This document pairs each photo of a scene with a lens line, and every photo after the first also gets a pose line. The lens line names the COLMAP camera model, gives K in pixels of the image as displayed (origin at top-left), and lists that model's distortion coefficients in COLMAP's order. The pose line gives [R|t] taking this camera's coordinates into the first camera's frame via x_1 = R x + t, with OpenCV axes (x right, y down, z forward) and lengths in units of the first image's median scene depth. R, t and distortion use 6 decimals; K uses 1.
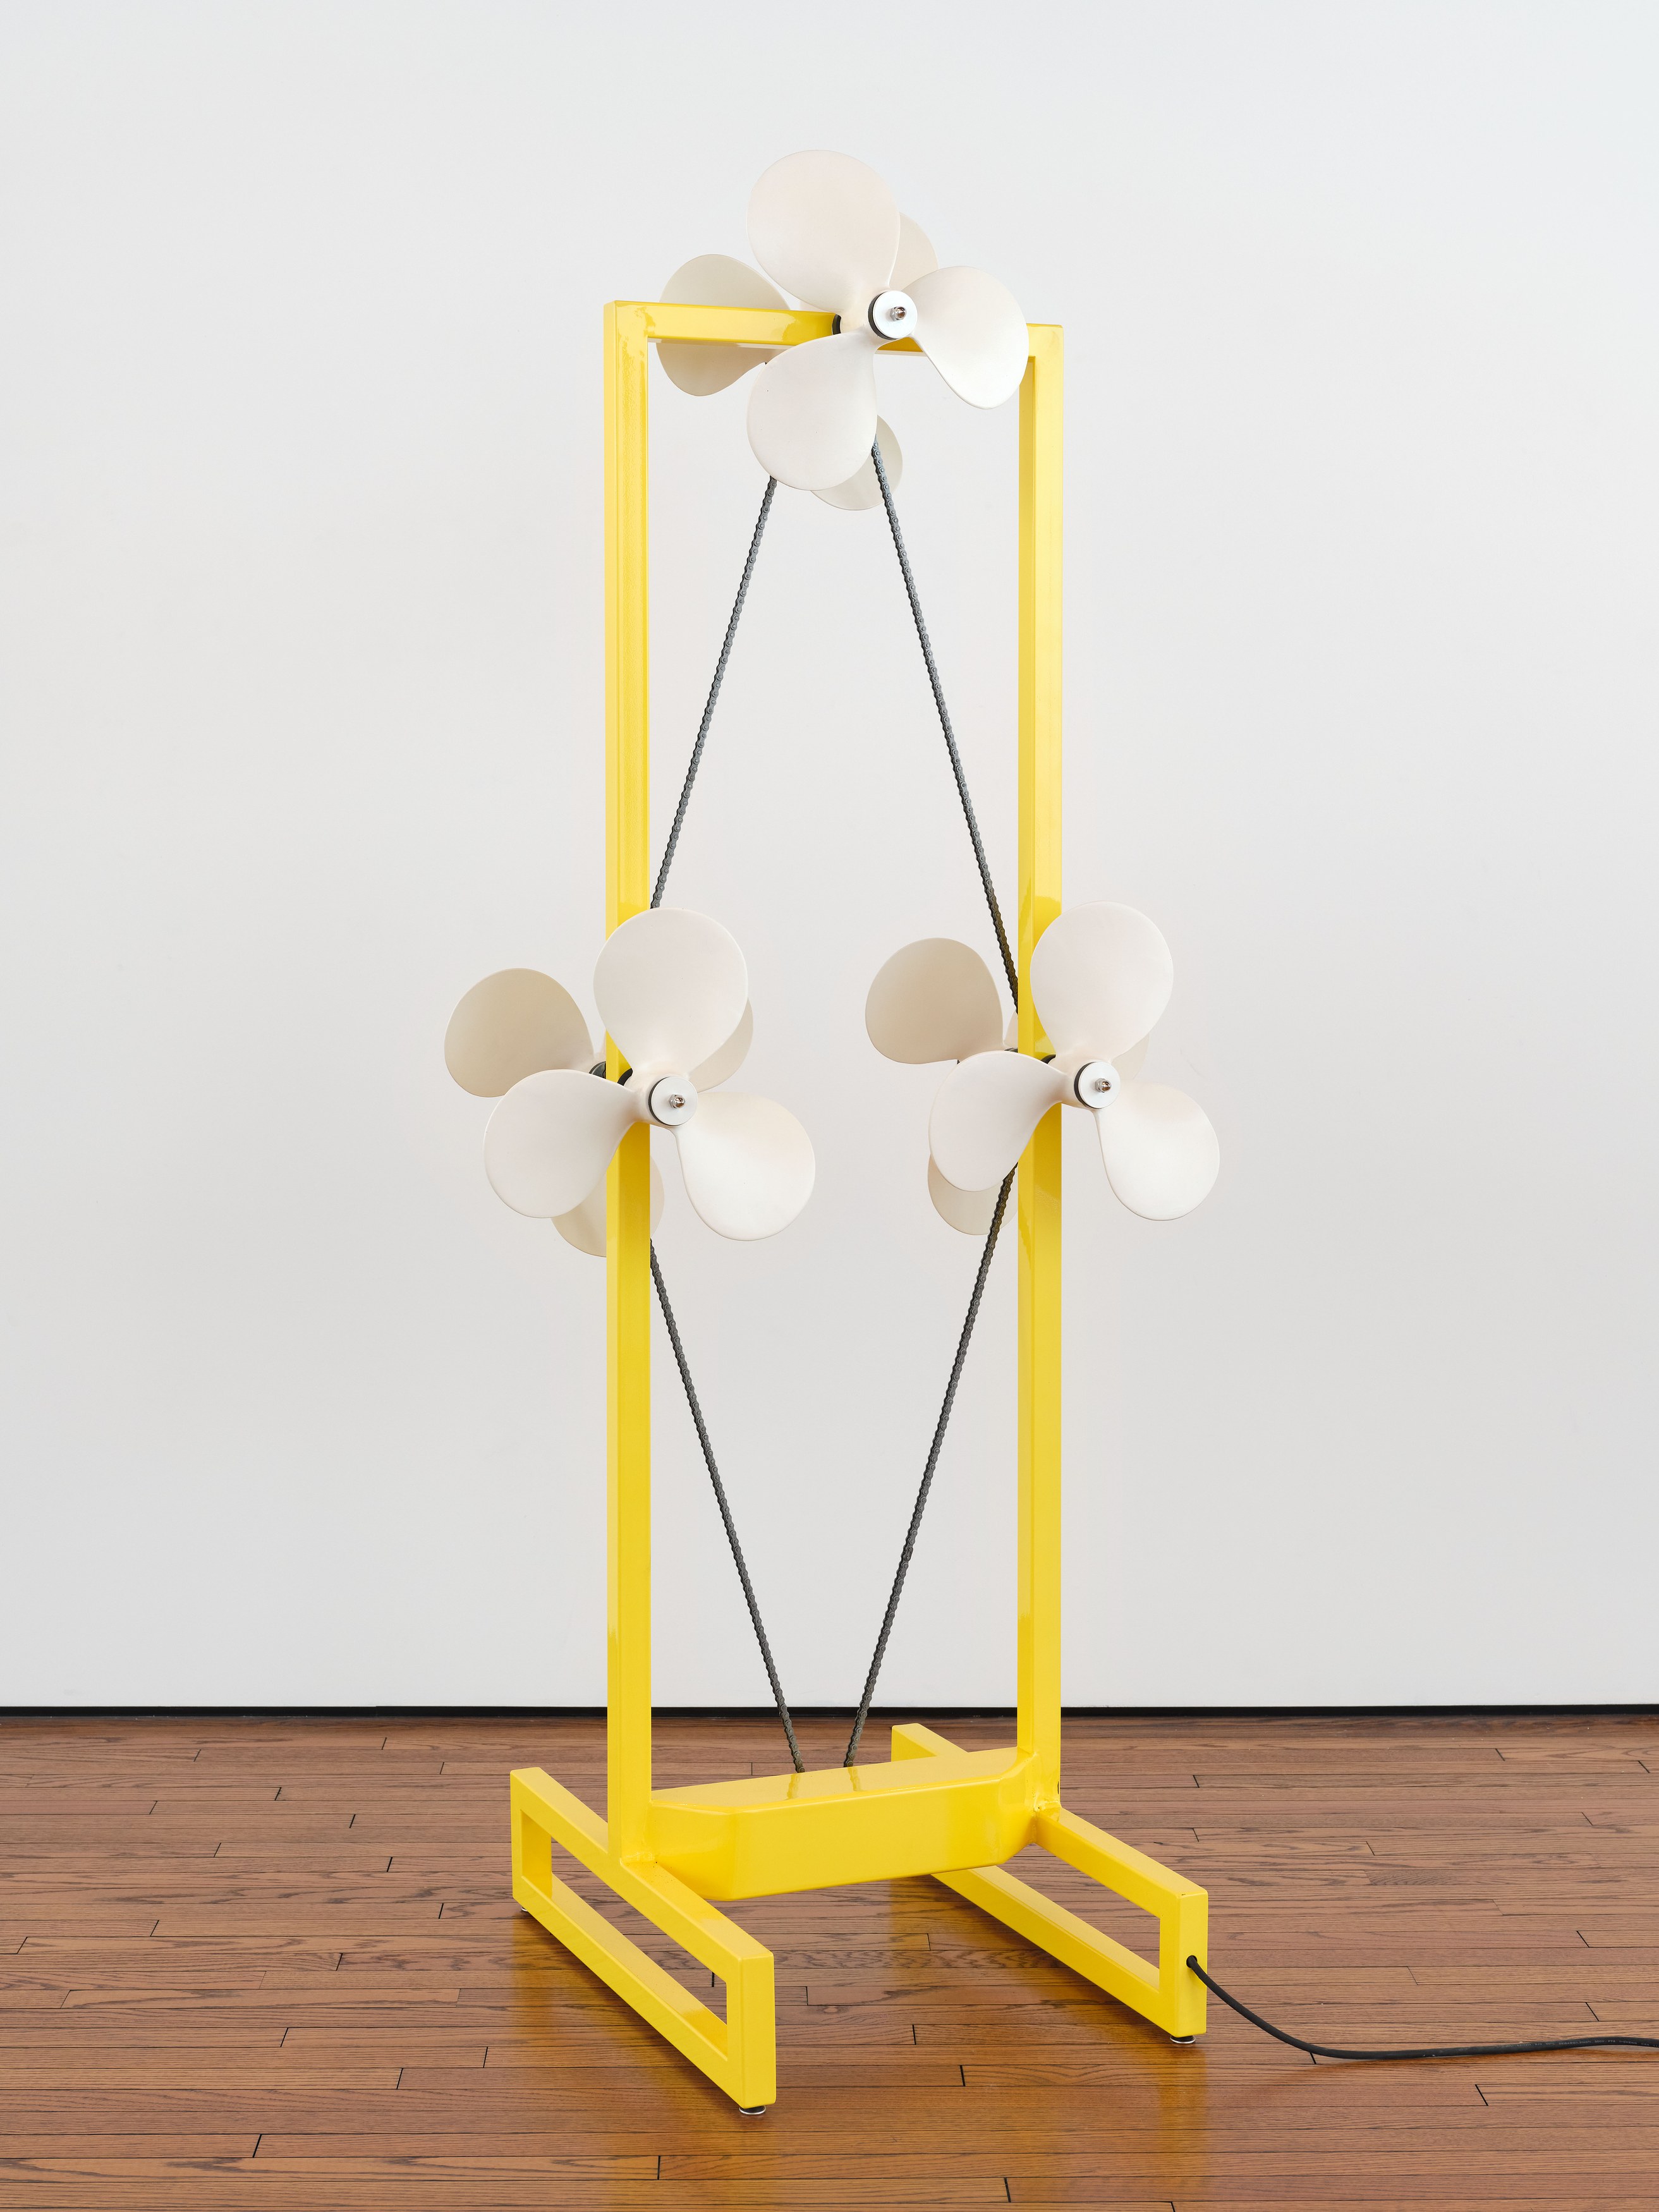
lens RADIAL K [[3039.1, 0, 833.8], [0, 3039.1, 1108.3], [0, 0, 1]] dist [-0.042787, 0.000000]
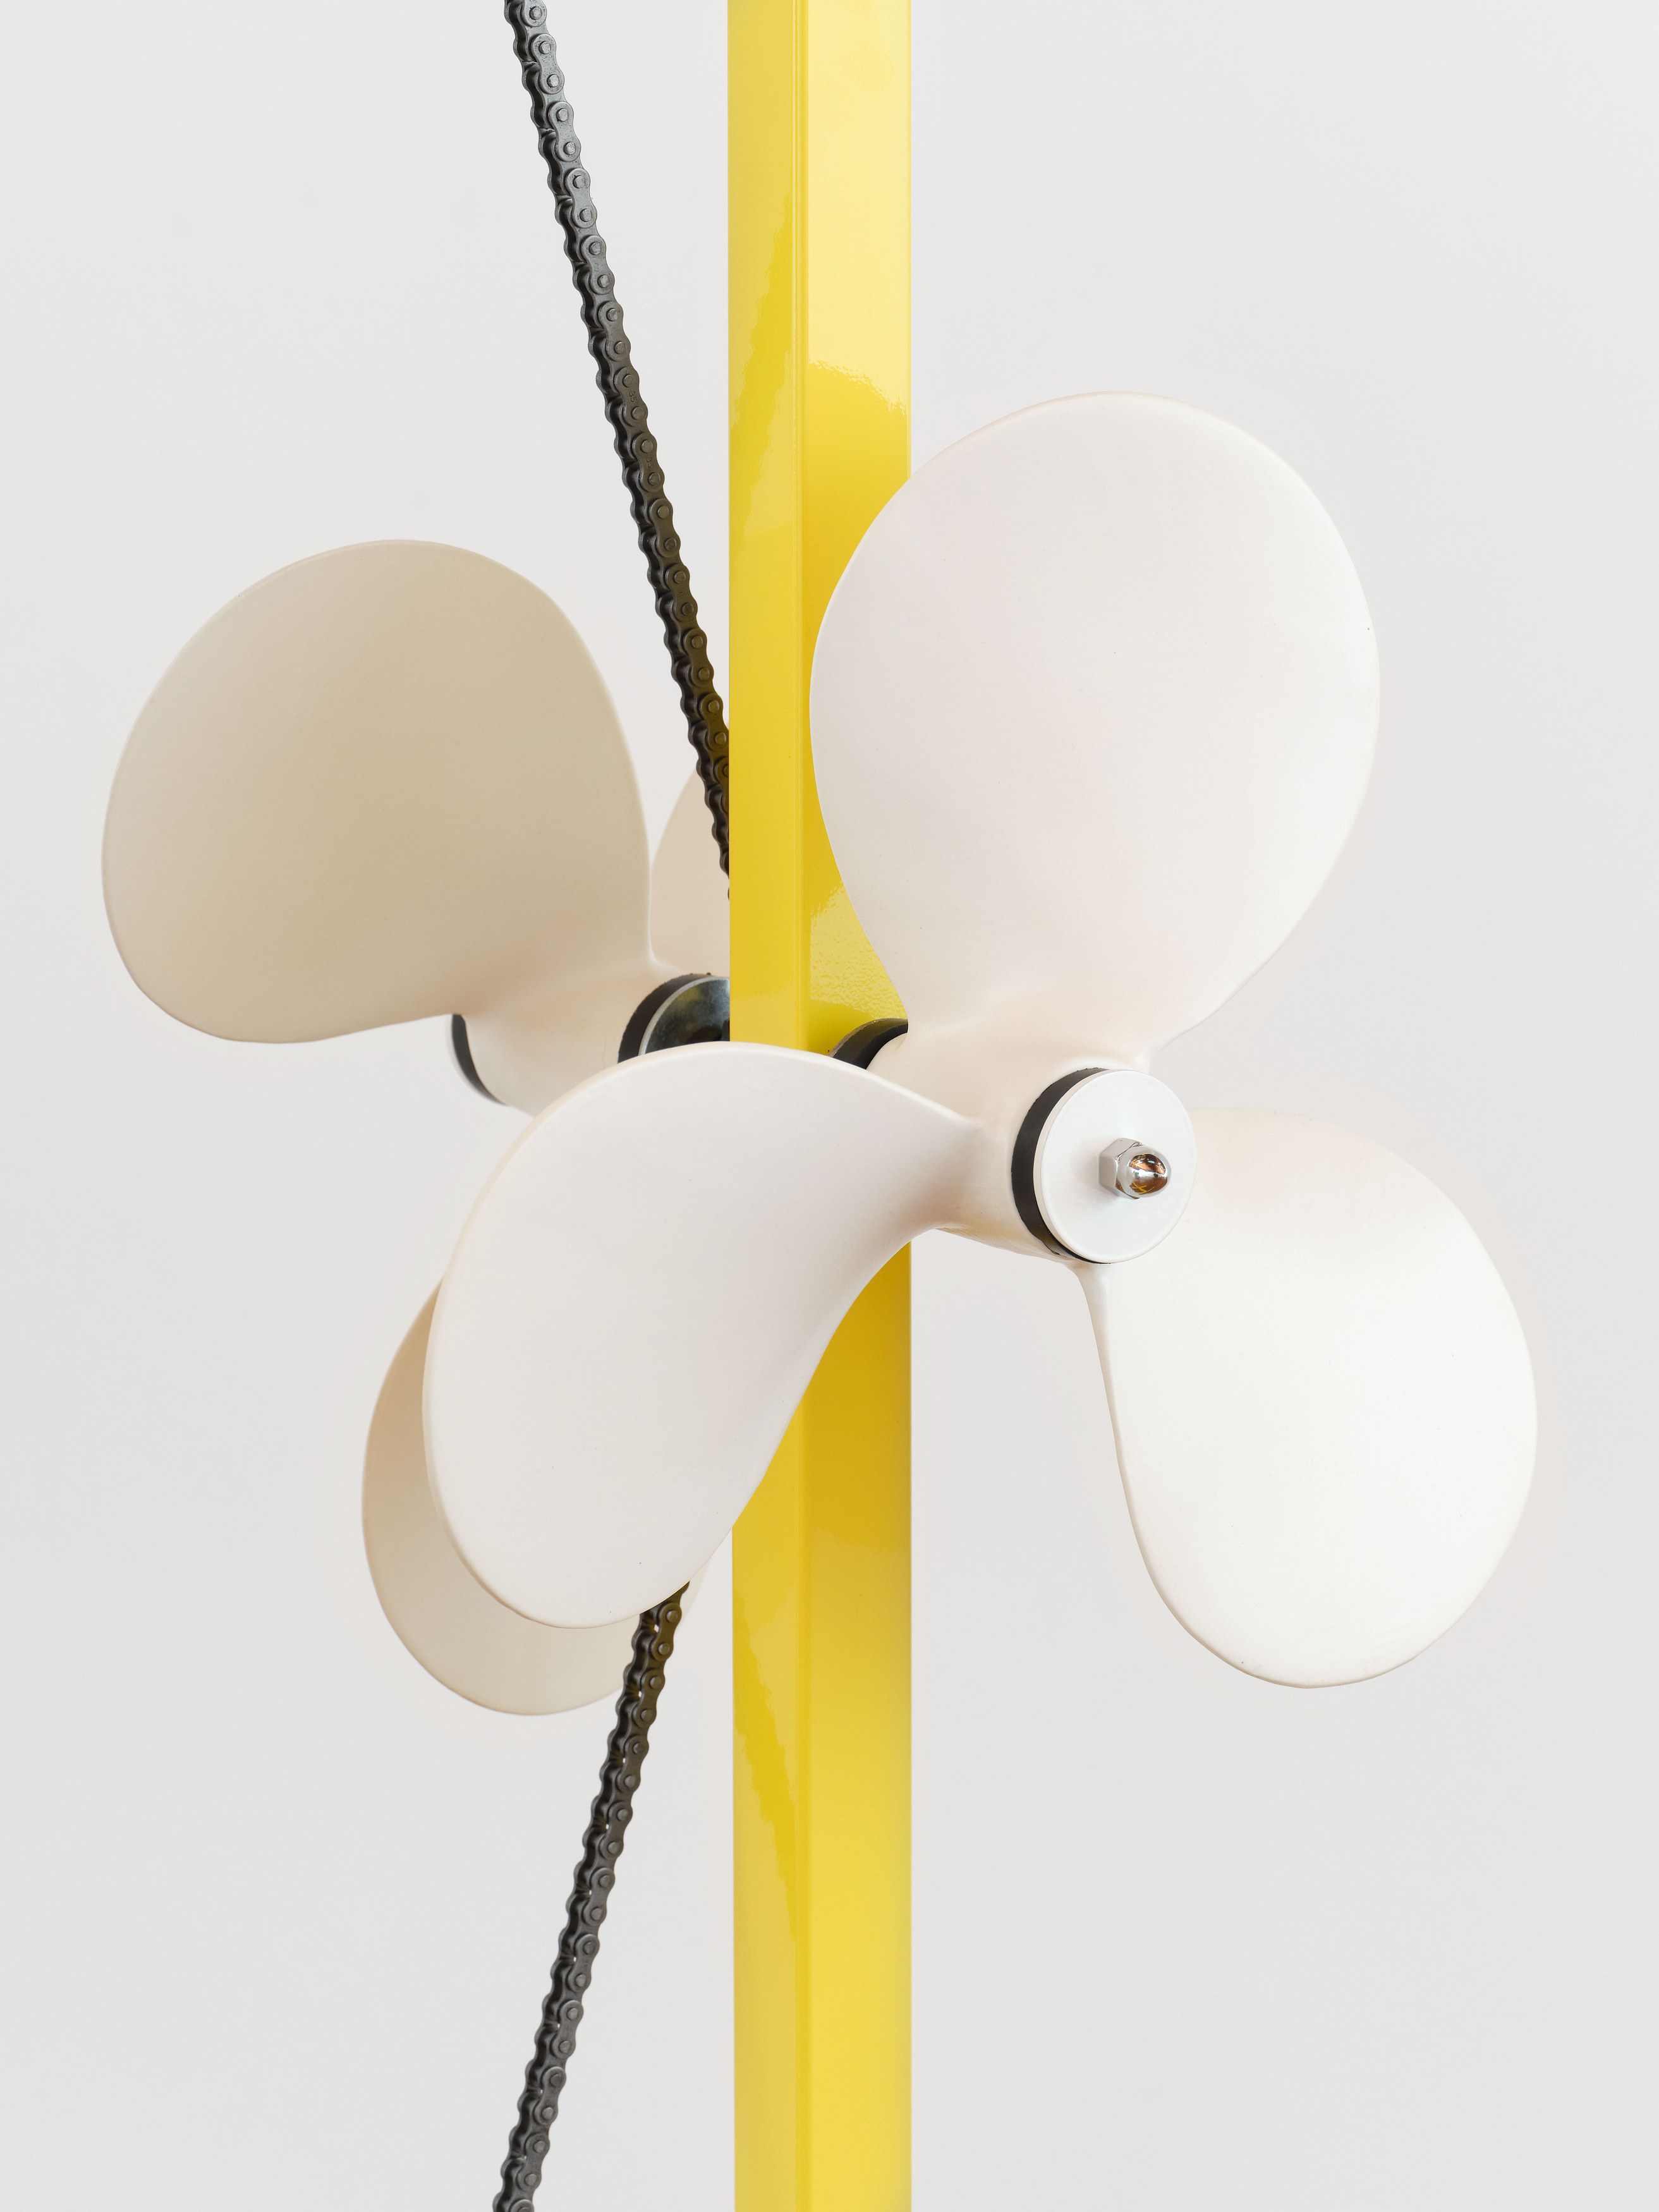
lens RADIAL K [[5192.5, 0, 829.7], [0, 5192.5, 1104.9], [0, 0, 1]] dist [-0.059870, 0.000000]
pose [[0.996847, -0.002572, 0.079306, 0.036806], [0.002917, 0.999987, -0.004231, -0.009890], [-0.079295, 0.004449, 0.996841, 0.605227]]
